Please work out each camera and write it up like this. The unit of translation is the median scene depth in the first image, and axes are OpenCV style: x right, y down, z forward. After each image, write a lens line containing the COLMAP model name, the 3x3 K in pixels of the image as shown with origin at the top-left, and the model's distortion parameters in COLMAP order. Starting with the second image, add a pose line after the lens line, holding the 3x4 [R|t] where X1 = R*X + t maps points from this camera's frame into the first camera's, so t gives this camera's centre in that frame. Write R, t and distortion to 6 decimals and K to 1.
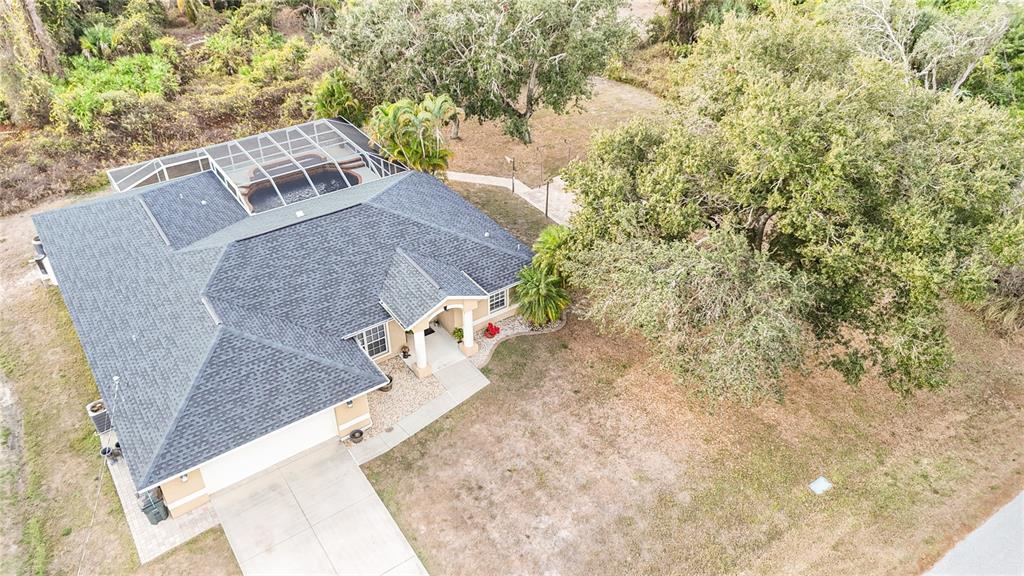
lens RADIAL K [[721.1, 0, 512.0], [0, 721.1, 288.0], [0, 0, 1]] dist [0.082955, 0.000082]
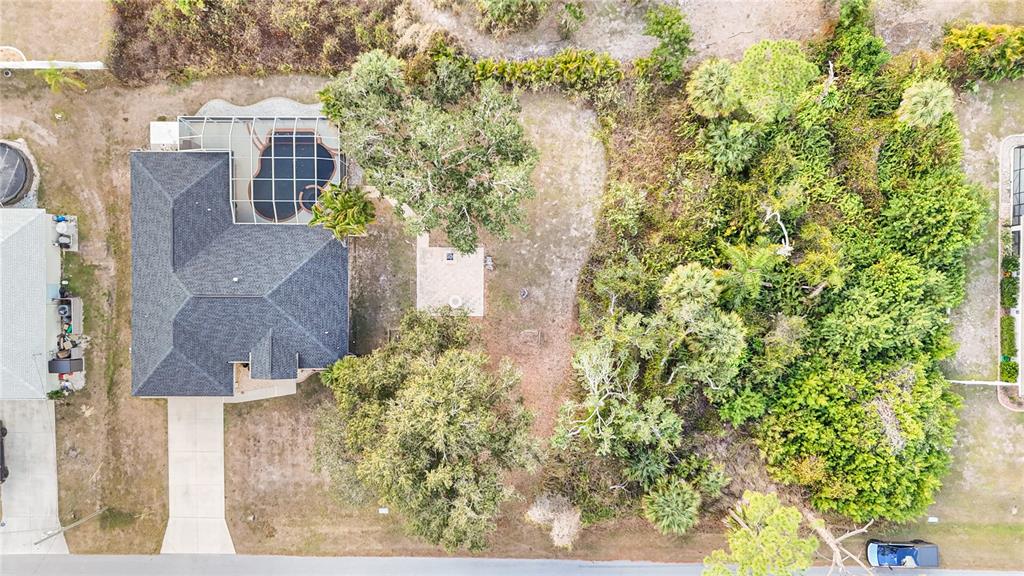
lens RADIAL K [[721.1, 0, 512.0], [0, 721.1, 288.0], [0, 0, 1]] dist [0.082955, 0.000082]
pose [[0.818105, 0.574883, -0.014581, 0.362811], [-0.326793, 0.485618, 0.810791, -2.074052], [0.473191, -0.658547, 0.585155, 0.270670]]
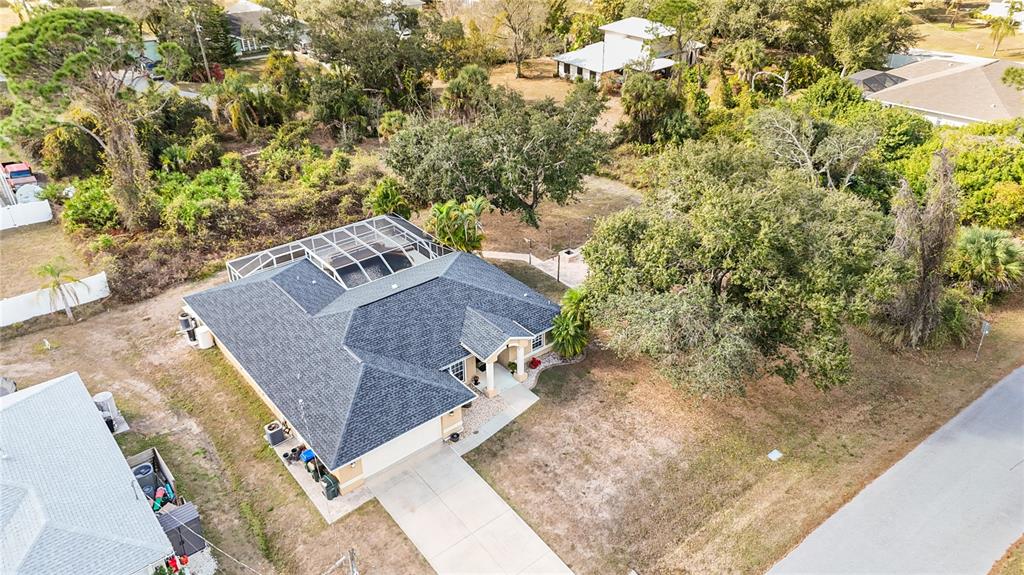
lens RADIAL K [[709.1, 0, 512.0], [0, 709.1, 287.5], [0, 0, 1]] dist [0.153745, -0.002433]
pose [[0.997349, -0.042566, 0.059025, -0.166508], [0.048131, 0.994186, -0.096324, 0.049209], [-0.054582, 0.098910, 0.993598, -0.426416]]
